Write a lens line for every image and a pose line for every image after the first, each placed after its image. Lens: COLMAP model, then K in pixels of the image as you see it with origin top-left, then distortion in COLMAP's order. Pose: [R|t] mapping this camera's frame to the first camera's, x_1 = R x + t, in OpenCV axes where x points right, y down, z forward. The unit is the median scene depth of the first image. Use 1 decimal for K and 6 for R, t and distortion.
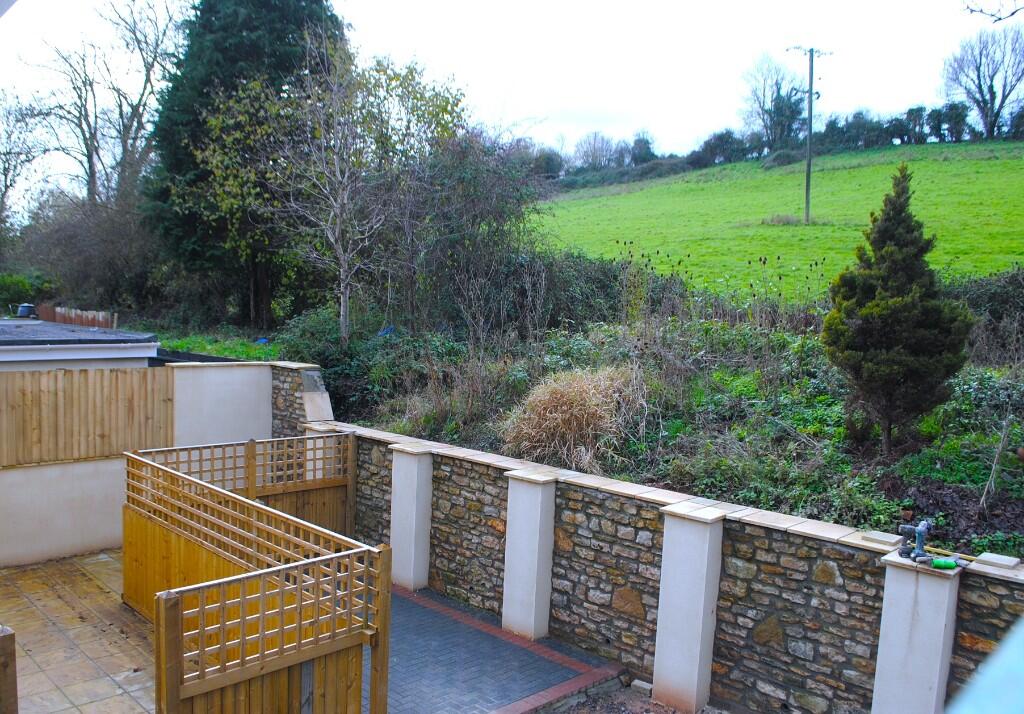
lens RADIAL K [[904.7, 0, 507.6], [0, 904.7, 360.3], [0, 0, 1]] dist [-0.074653, 0.009865]
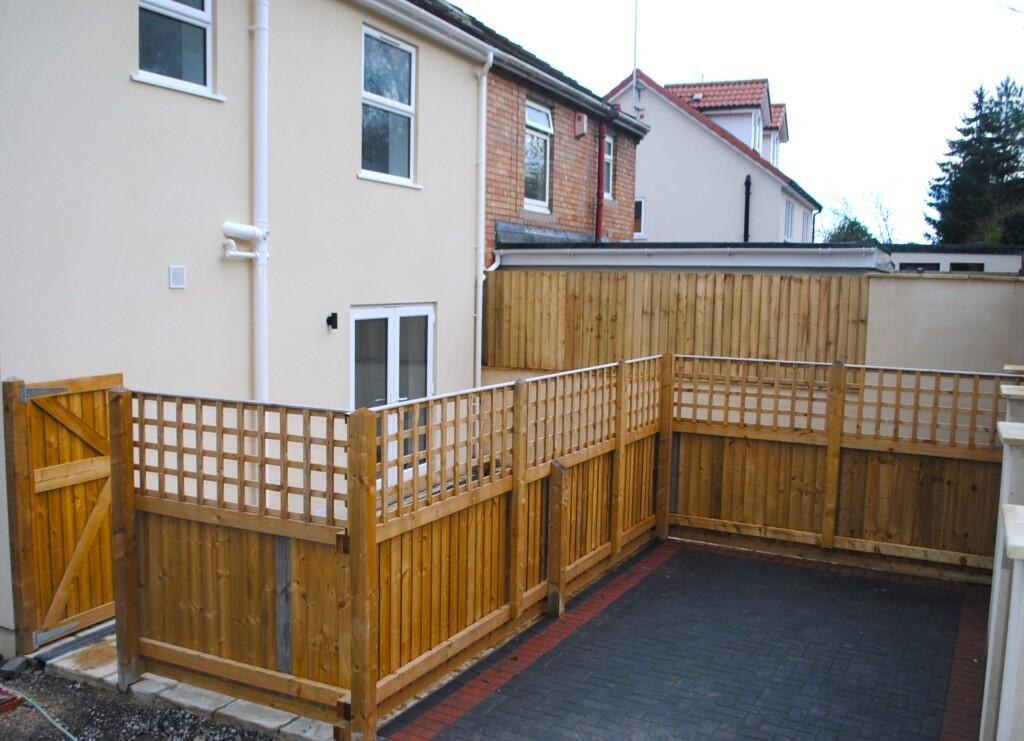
lens RADIAL K [[955.1, 0, 510.9], [0, 955.1, 379.6], [0, 0, 1]] dist [-0.069559, 0.000000]
pose [[0.259500, 0.055904, -0.964124, 0.400968], [-0.074927, 0.996479, 0.037613, 0.111044], [0.962832, 0.062478, 0.262775, 0.678339]]
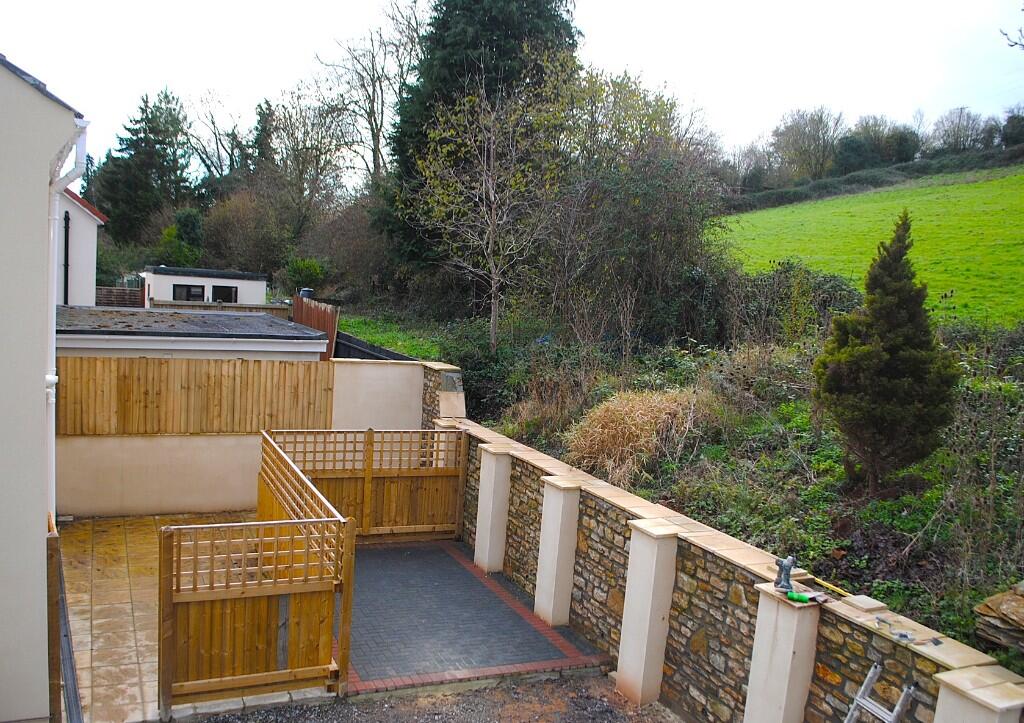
lens RADIAL K [[987.2, 0, 516.9], [0, 987.2, 387.6], [0, 0, 1]] dist [-0.083633, 0.006339]
pose [[0.935068, 0.072220, -0.347034, 0.398875], [-0.059498, 0.997112, 0.047189, -0.044886], [0.349440, -0.023477, 0.936665, -0.170877]]
